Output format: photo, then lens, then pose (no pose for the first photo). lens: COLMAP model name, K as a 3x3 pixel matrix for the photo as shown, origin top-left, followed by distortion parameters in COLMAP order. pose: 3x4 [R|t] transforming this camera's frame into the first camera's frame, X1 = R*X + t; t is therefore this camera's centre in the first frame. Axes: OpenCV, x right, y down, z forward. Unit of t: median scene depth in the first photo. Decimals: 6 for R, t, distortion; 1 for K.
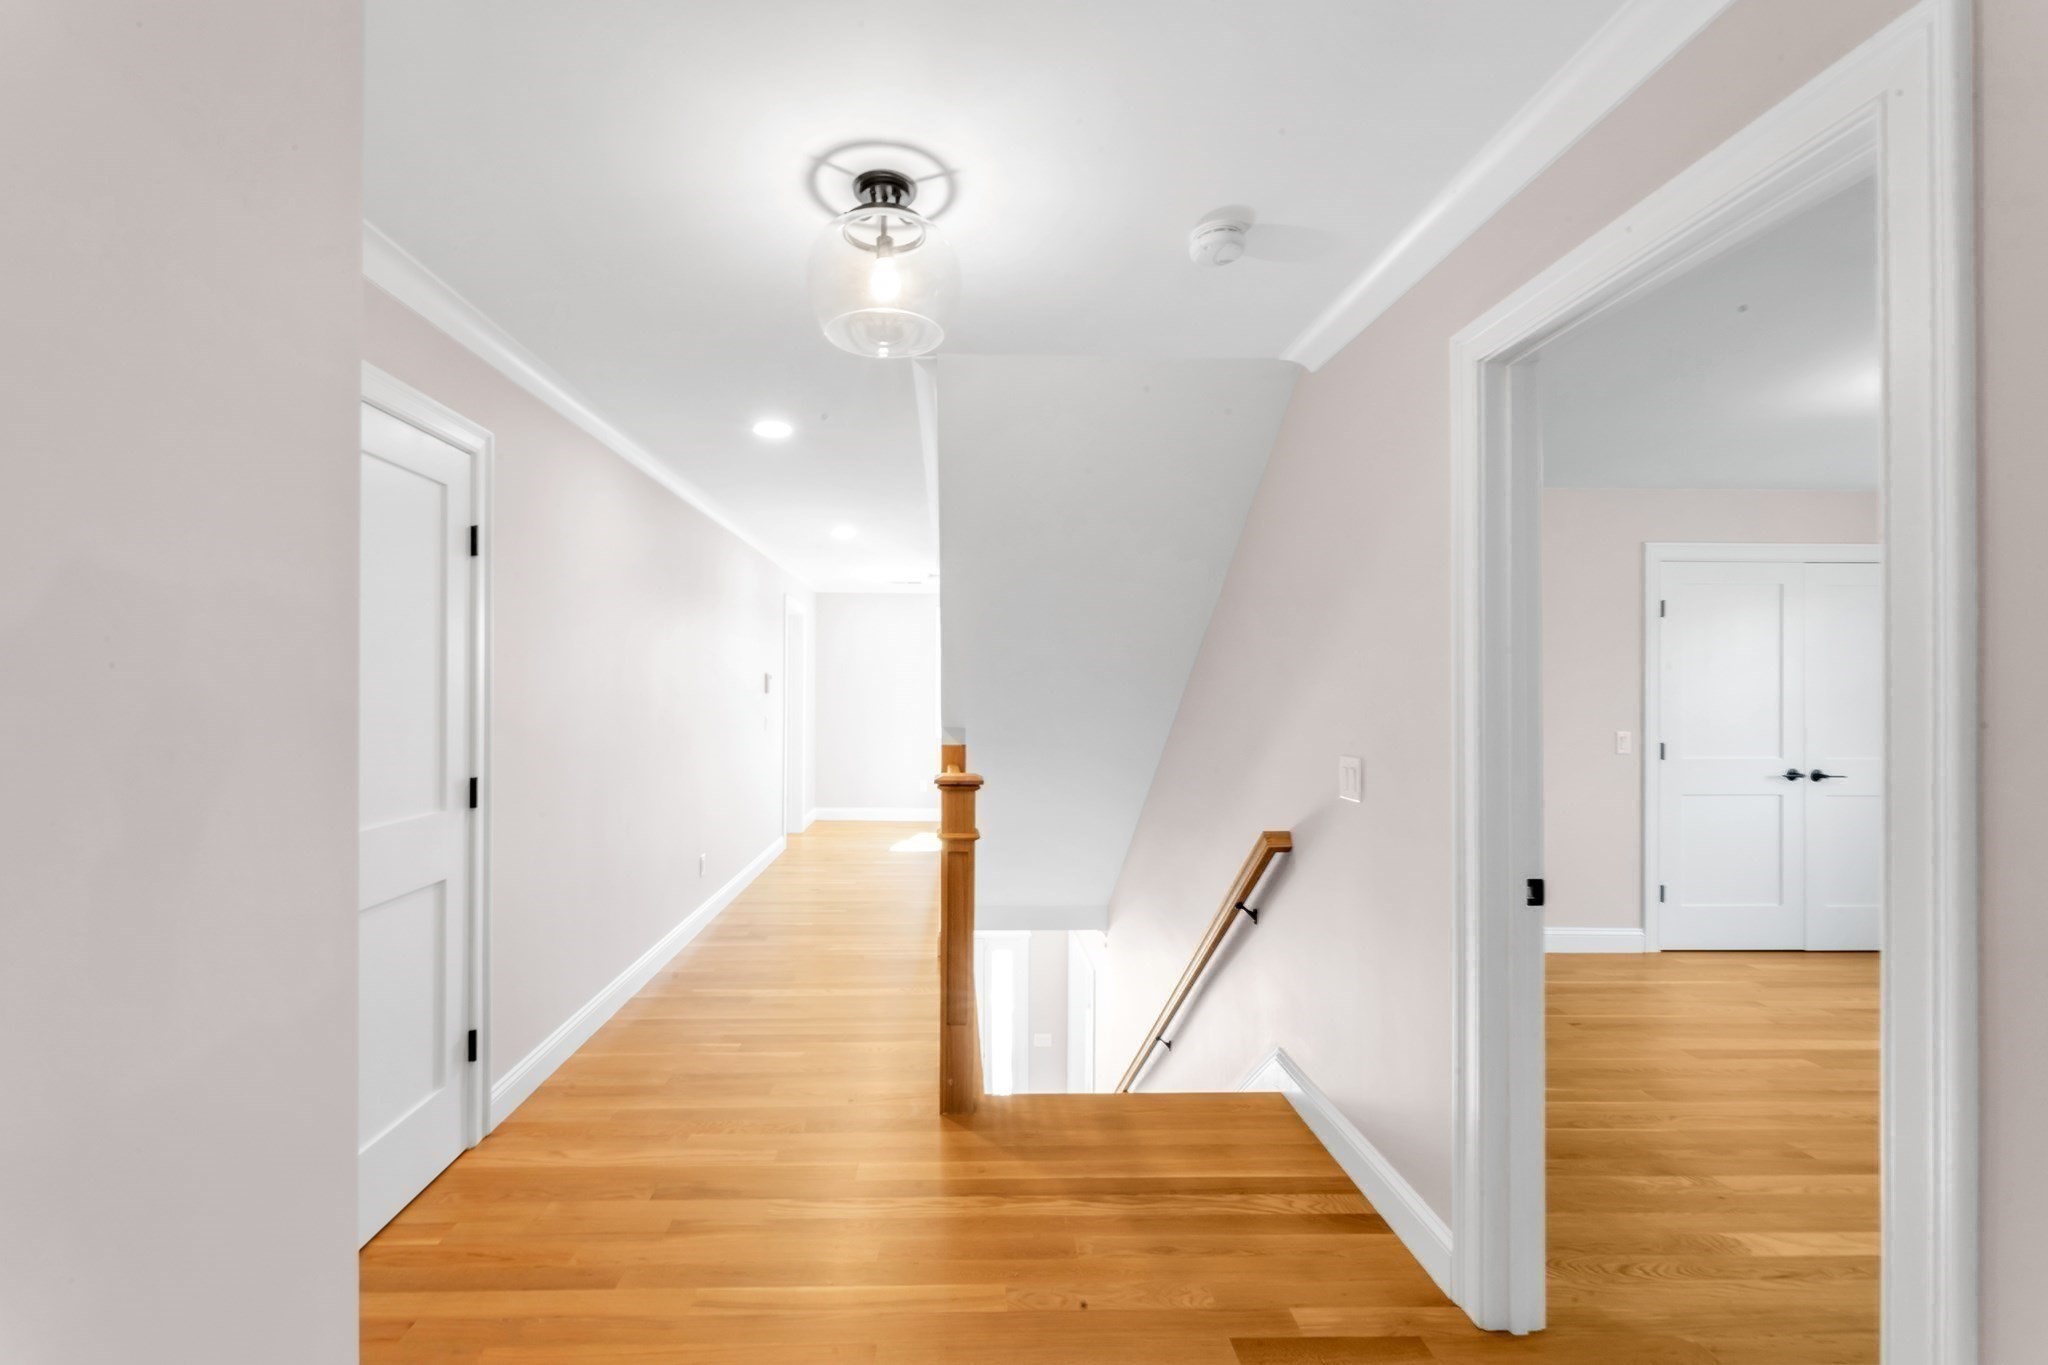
lens RADIAL K [[818.9, 0, 999.5], [0, 818.9, 690.2], [0, 0, 1]] dist [0.005829, 0.000061]
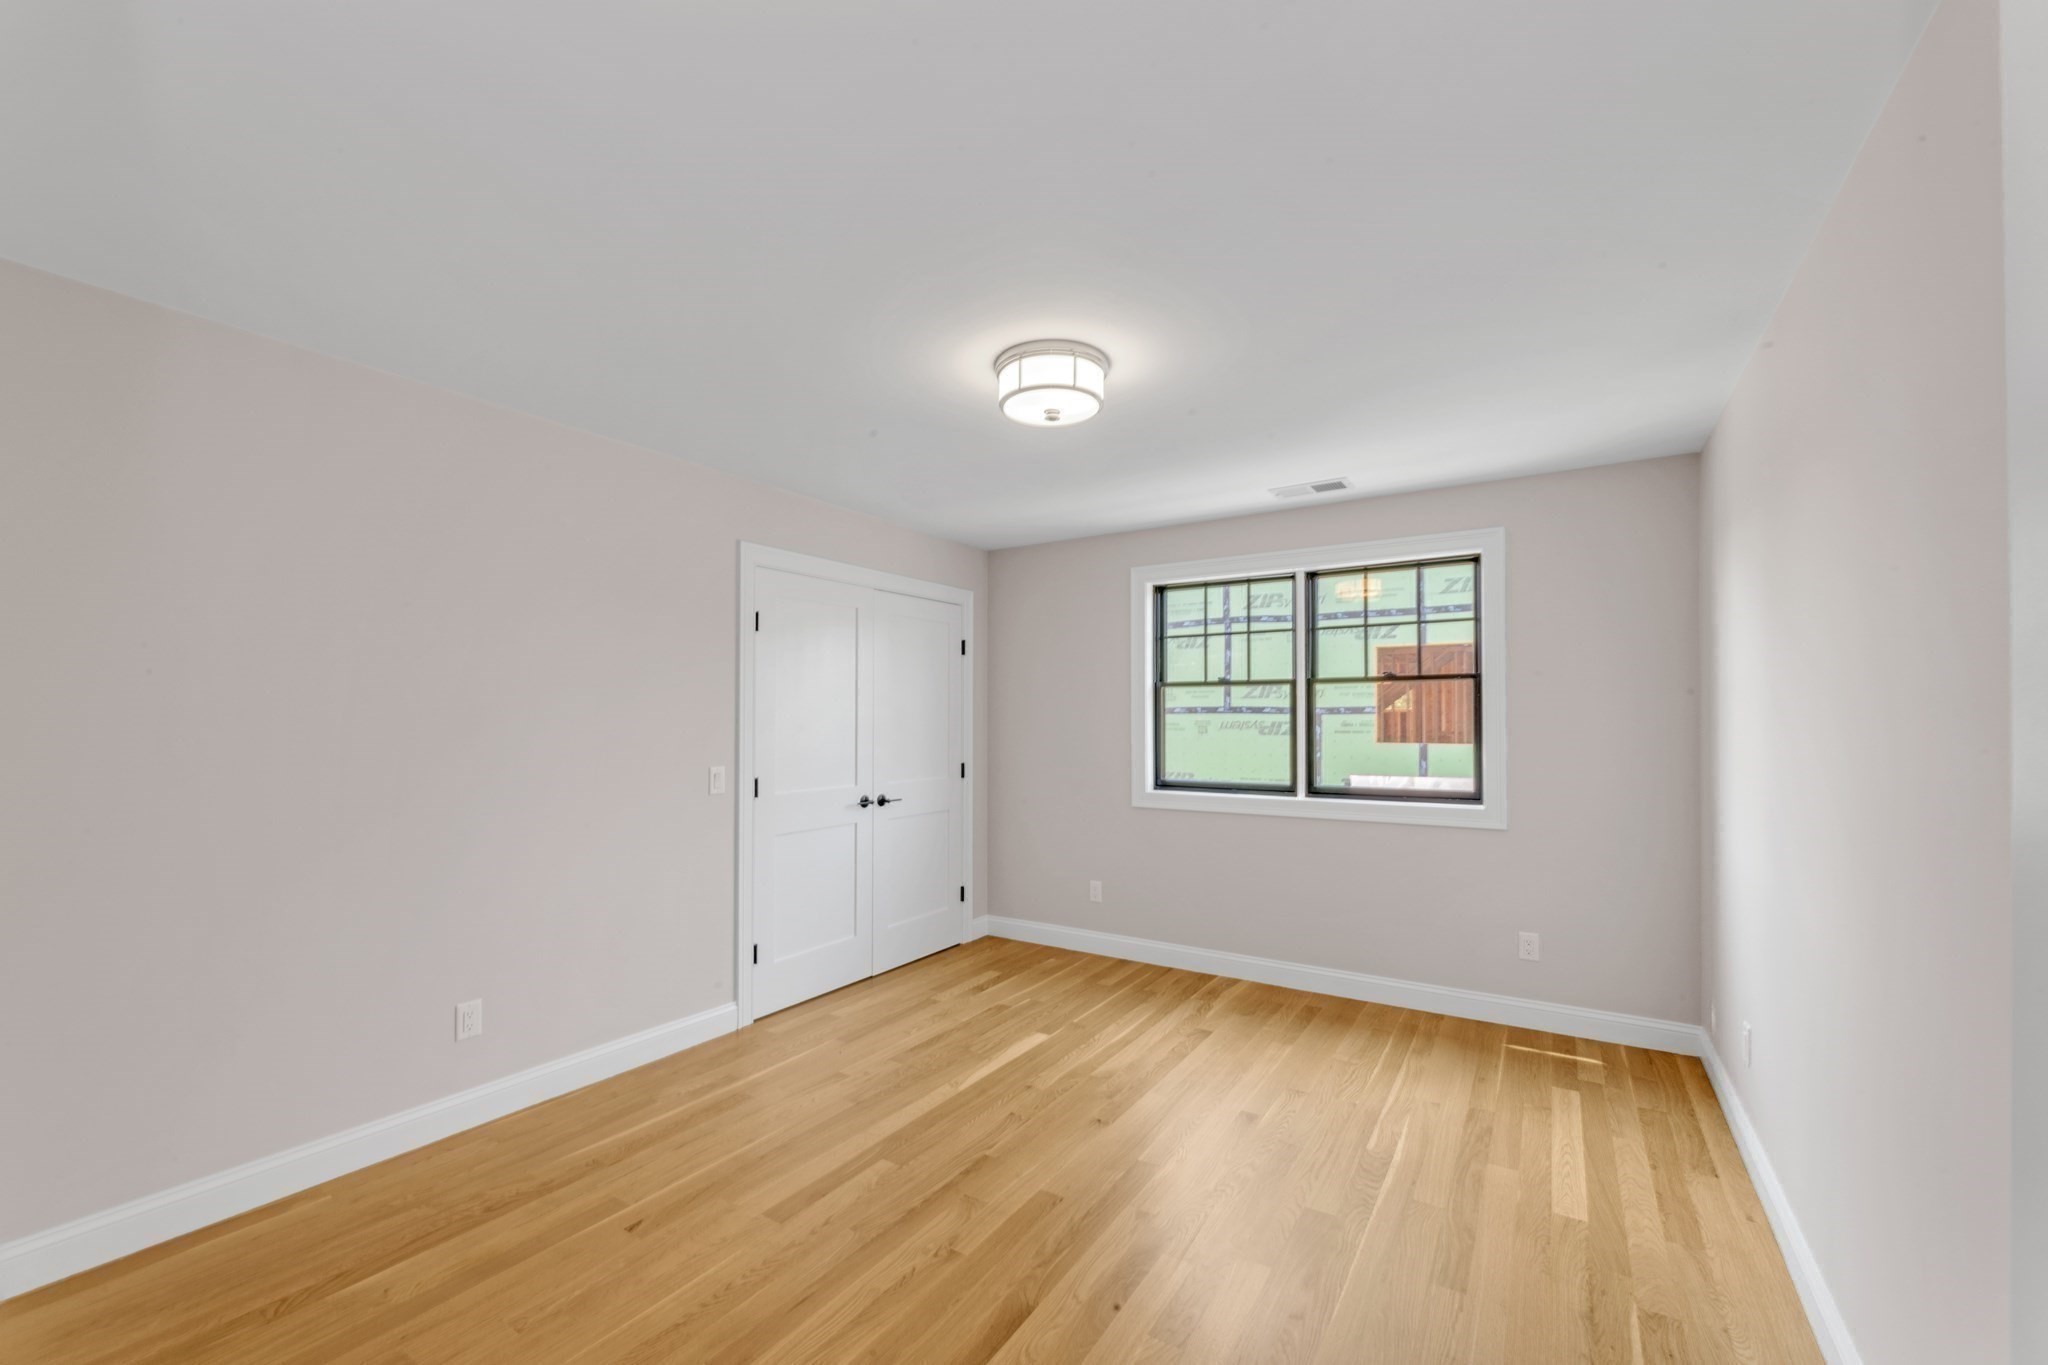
lens RADIAL K [[821.4, 0, 1012.5], [0, 821.4, 711.7], [0, 0, 1]] dist [-0.000937, -0.000132]
pose [[0.574830, 0.008117, 0.818233, 0.264289], [0.002313, 0.999931, -0.011545, 0.005565], [-0.818270, 0.008529, 0.574771, 0.295474]]
